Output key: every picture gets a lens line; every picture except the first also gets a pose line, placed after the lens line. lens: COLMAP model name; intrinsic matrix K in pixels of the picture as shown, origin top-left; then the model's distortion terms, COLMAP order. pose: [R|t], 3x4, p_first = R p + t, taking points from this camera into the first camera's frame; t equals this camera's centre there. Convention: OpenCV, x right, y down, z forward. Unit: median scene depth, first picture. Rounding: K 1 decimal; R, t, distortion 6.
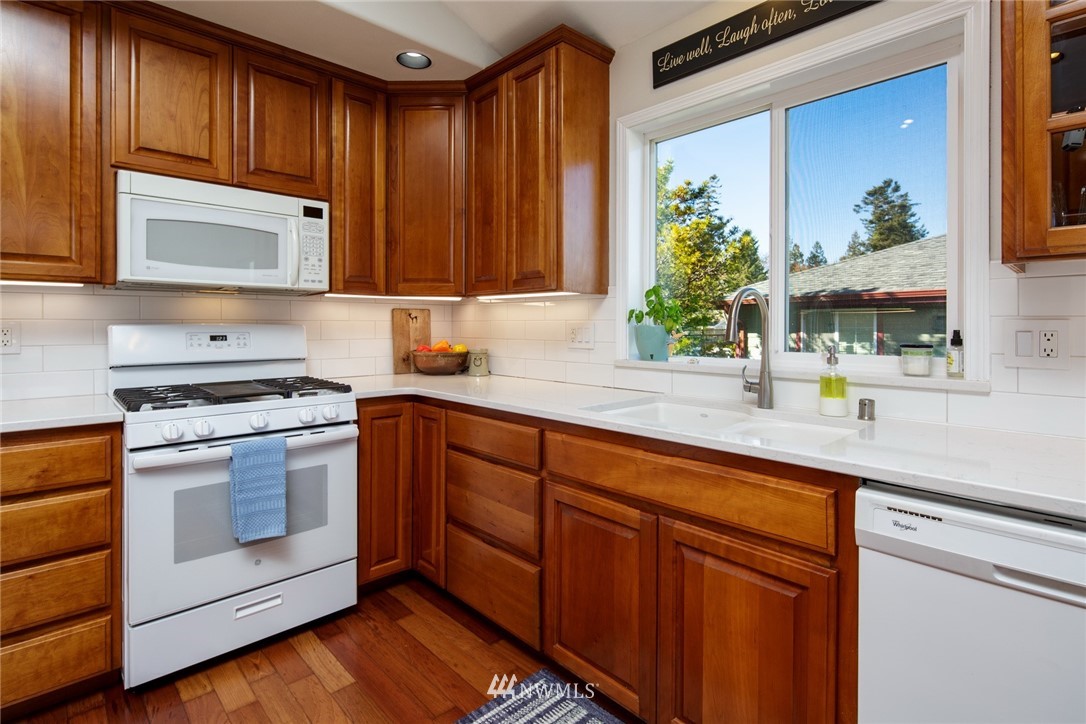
lens RADIAL K [[531.0, 0, 538.0], [0, 531.0, 324.8], [0, 0, 1]] dist [0.003477, -0.000444]
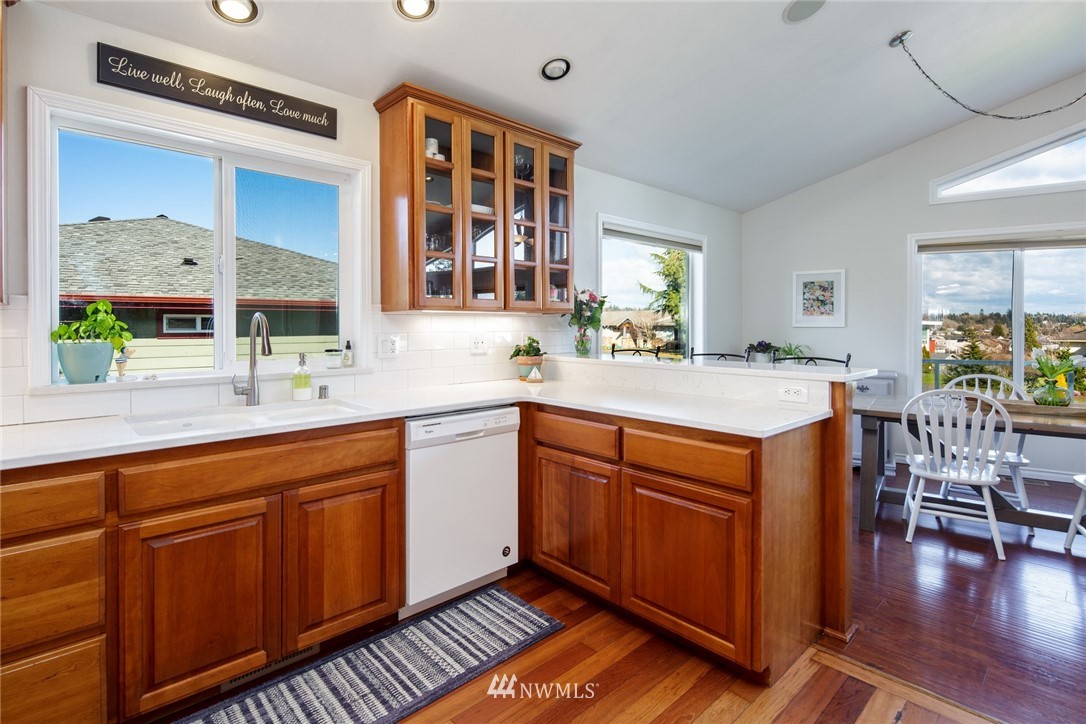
lens RADIAL K [[531.0, 0, 547.5], [0, 531.0, 325.9], [0, 0, 1]] dist [0.003477, -0.000444]
pose [[-0.005964, -0.003079, 0.999977, -0.731727], [0.003583, 0.999989, 0.003100, -0.030848], [-0.999976, 0.003602, -0.005953, 0.251826]]
